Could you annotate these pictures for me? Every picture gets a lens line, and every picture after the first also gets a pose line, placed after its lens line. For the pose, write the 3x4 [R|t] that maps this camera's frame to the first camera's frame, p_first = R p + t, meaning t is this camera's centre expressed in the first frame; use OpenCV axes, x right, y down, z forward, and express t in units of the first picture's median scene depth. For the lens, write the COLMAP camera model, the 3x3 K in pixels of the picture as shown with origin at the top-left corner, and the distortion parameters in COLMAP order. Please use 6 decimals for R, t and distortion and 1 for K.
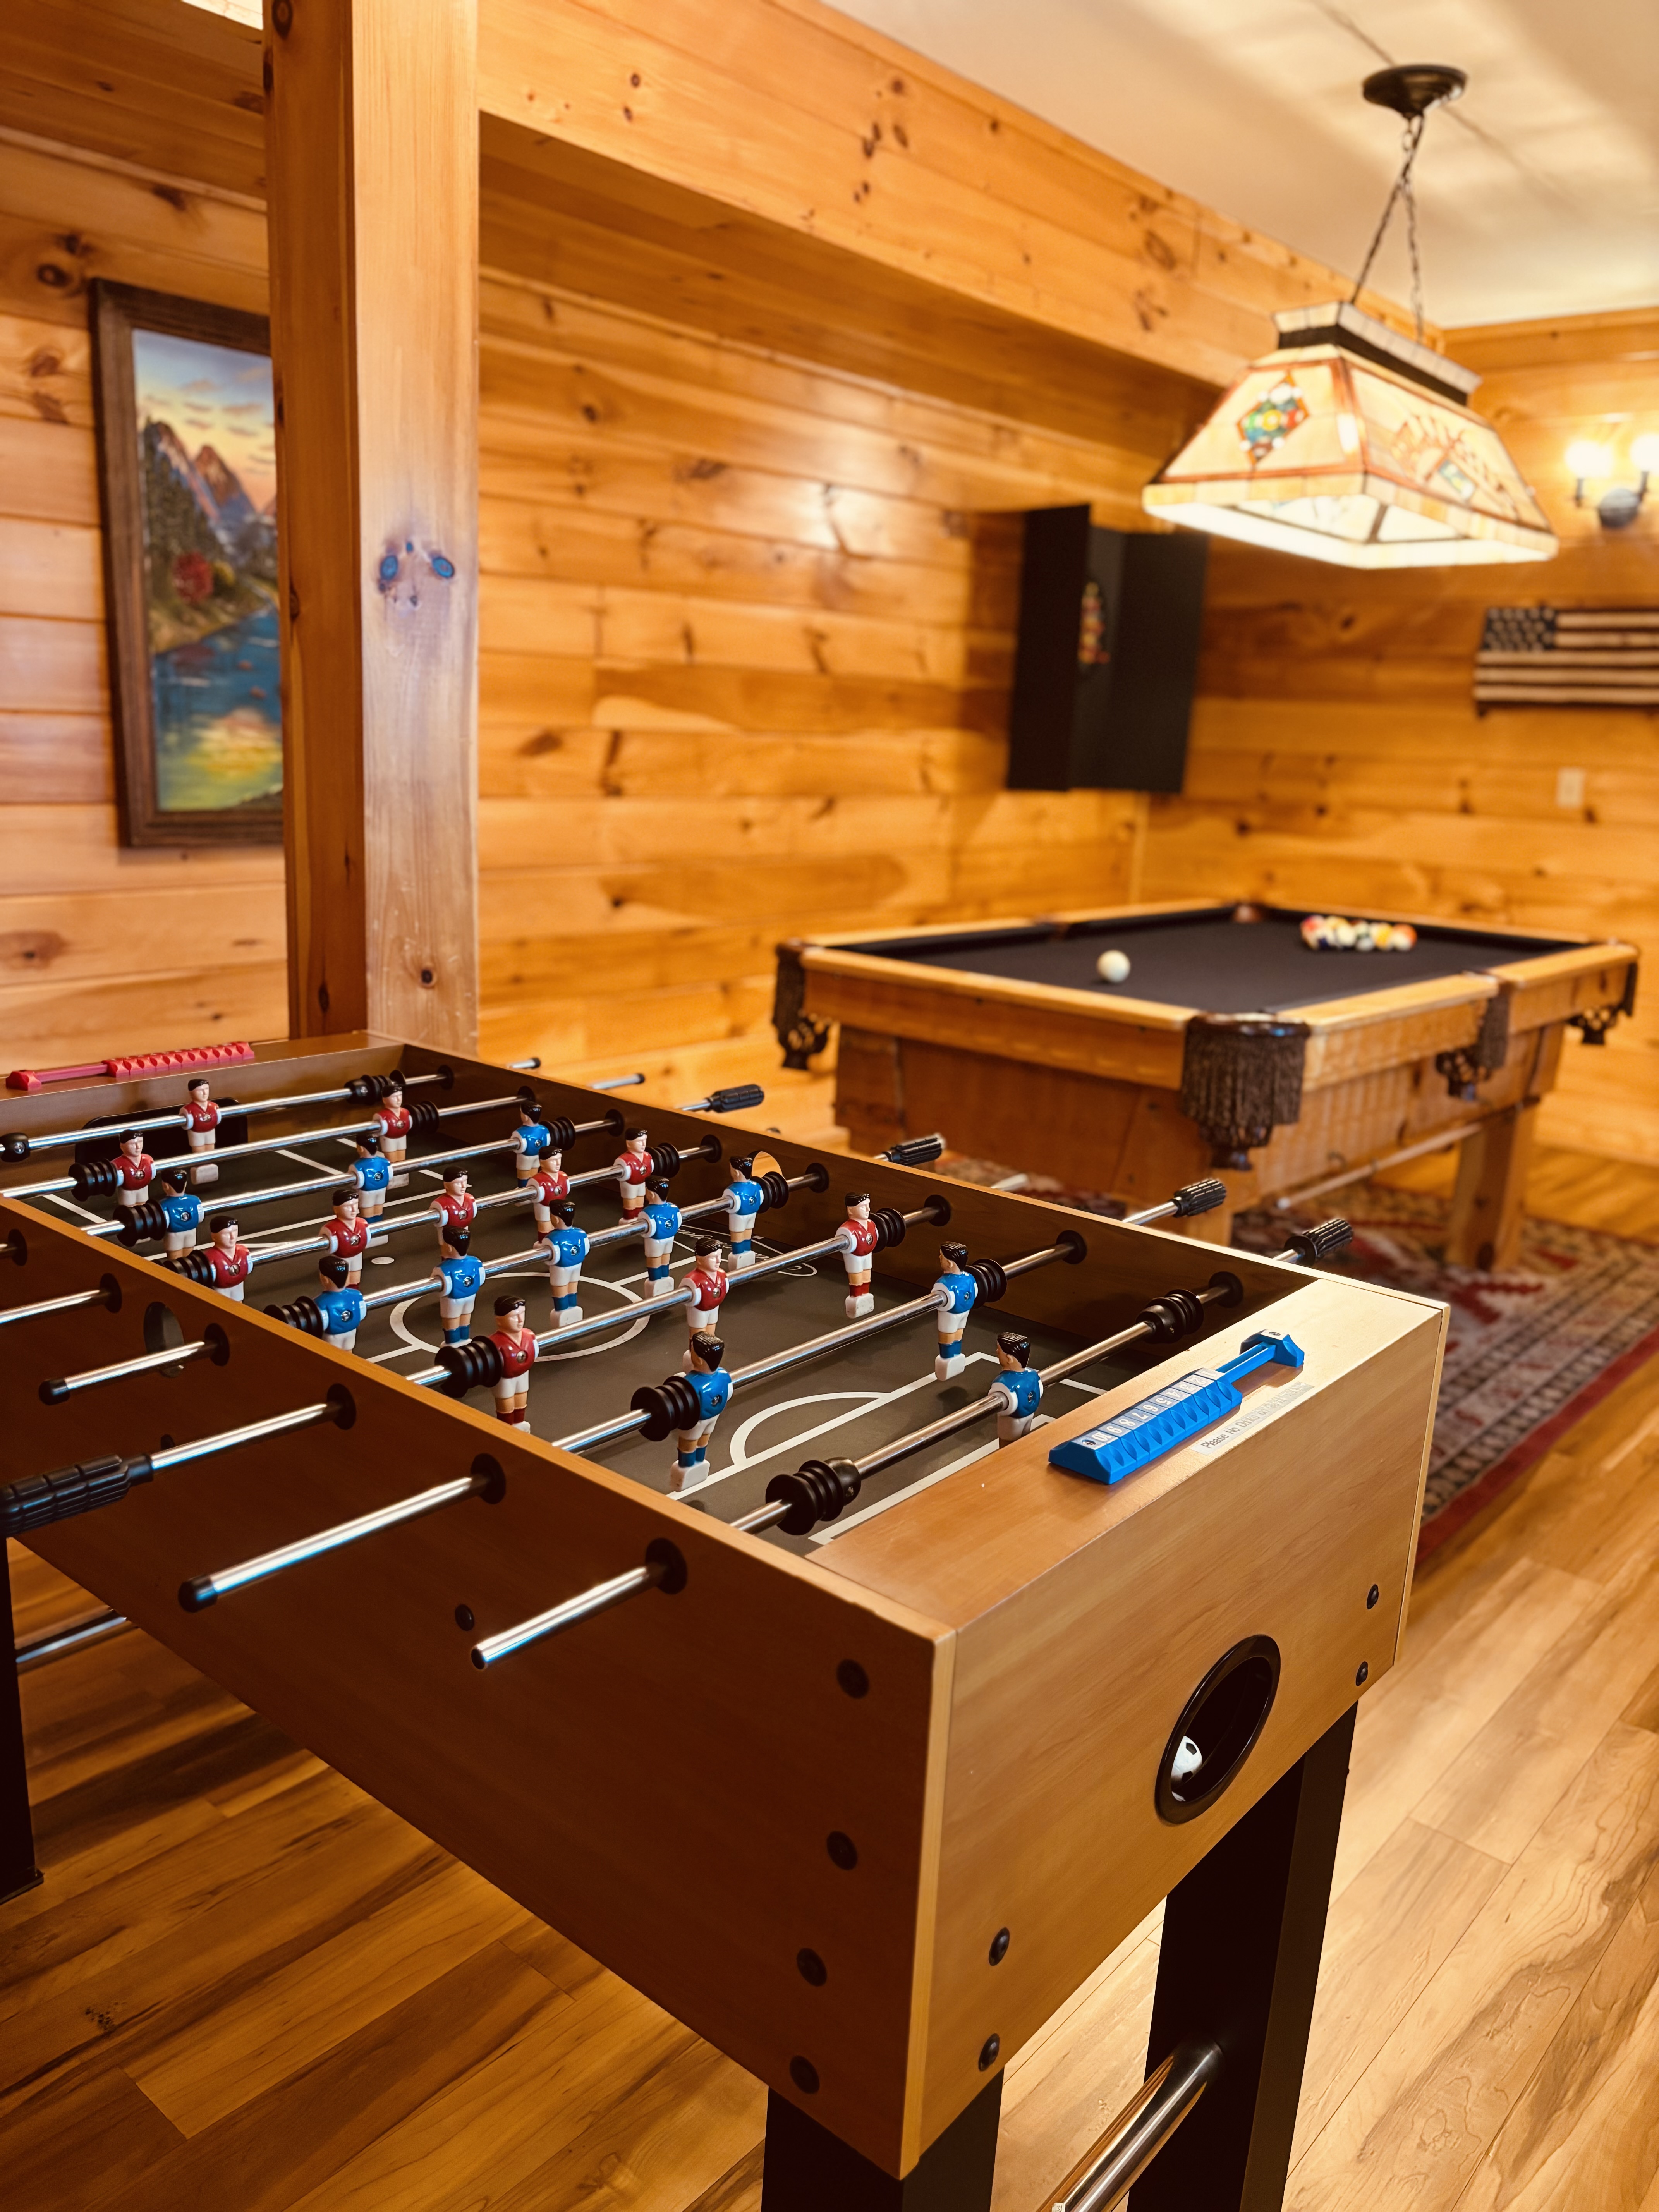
lens RADIAL K [[1679.6, 0, 829.5], [0, 1679.6, 1110.3], [0, 0, 1]] dist [0.025936, -0.005008]
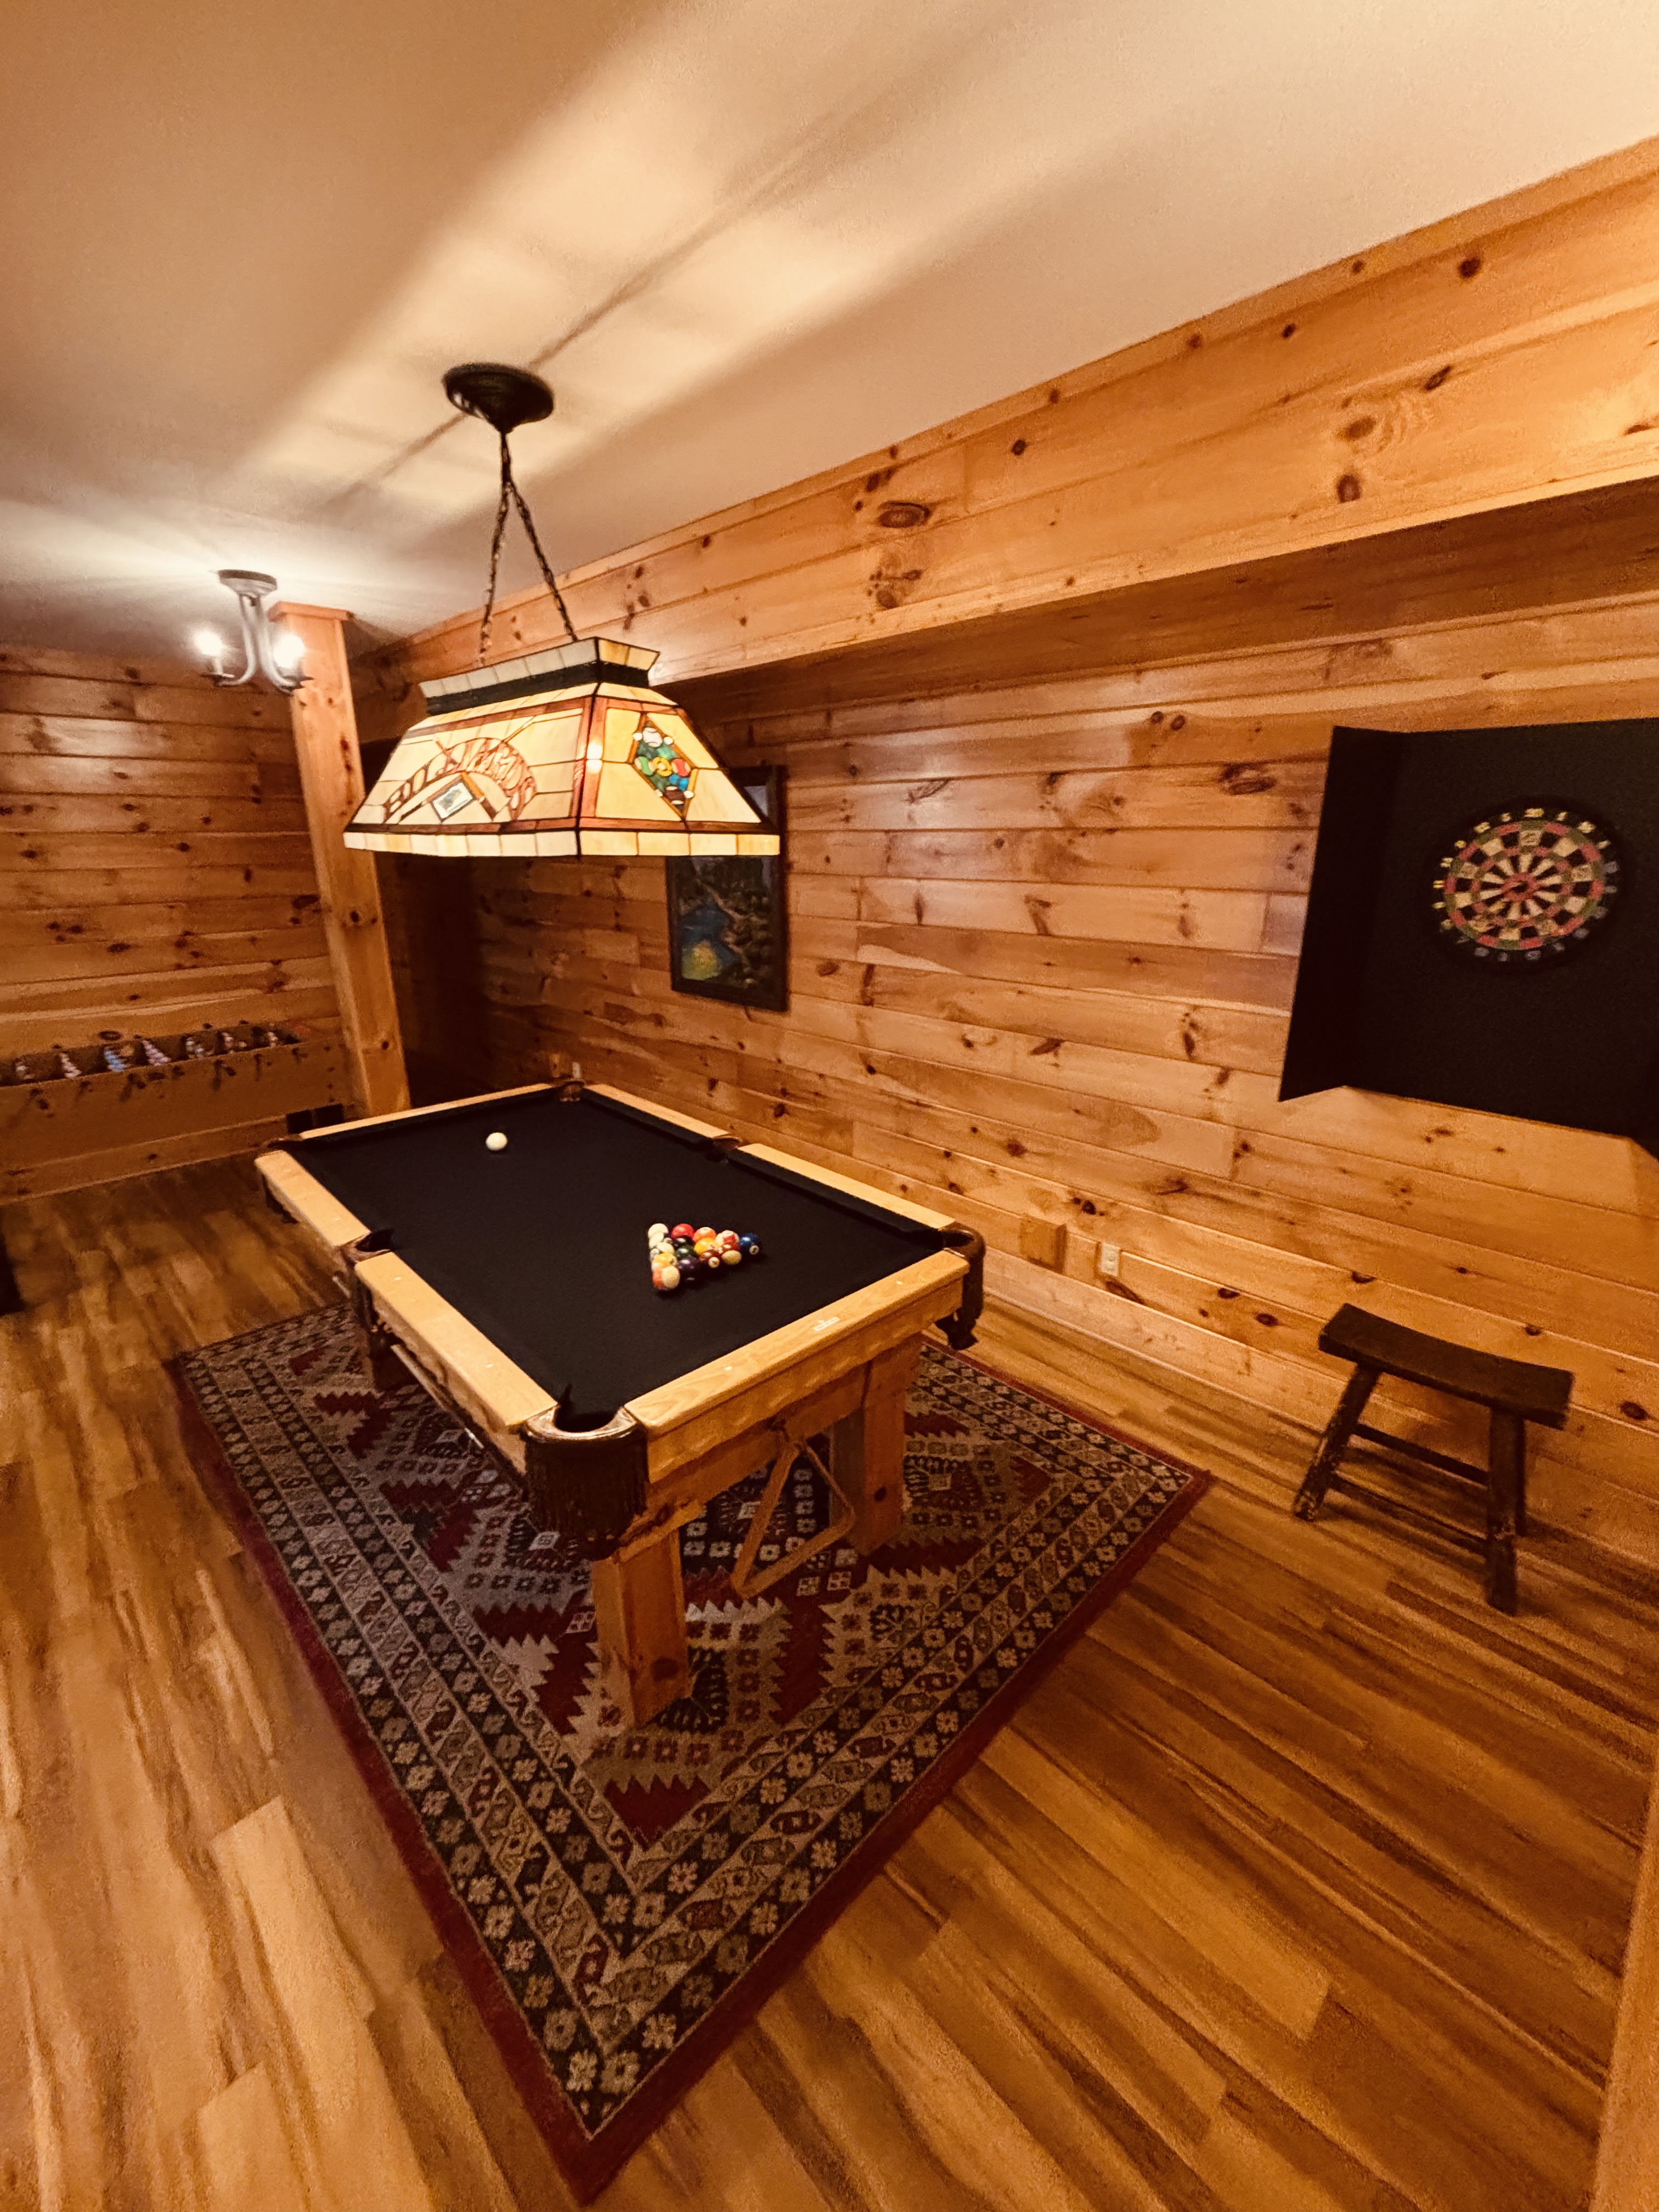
lens RADIAL K [[903.6, 0, 831.6], [0, 903.6, 1111.3], [0, 0, 1]] dist [0.000137, 0.000012]
pose [[-0.090824, 0.251897, -0.963483, 0.751351], [-0.230384, 0.935922, 0.266409, -0.323952], [0.968852, 0.246167, -0.026971, 1.050203]]
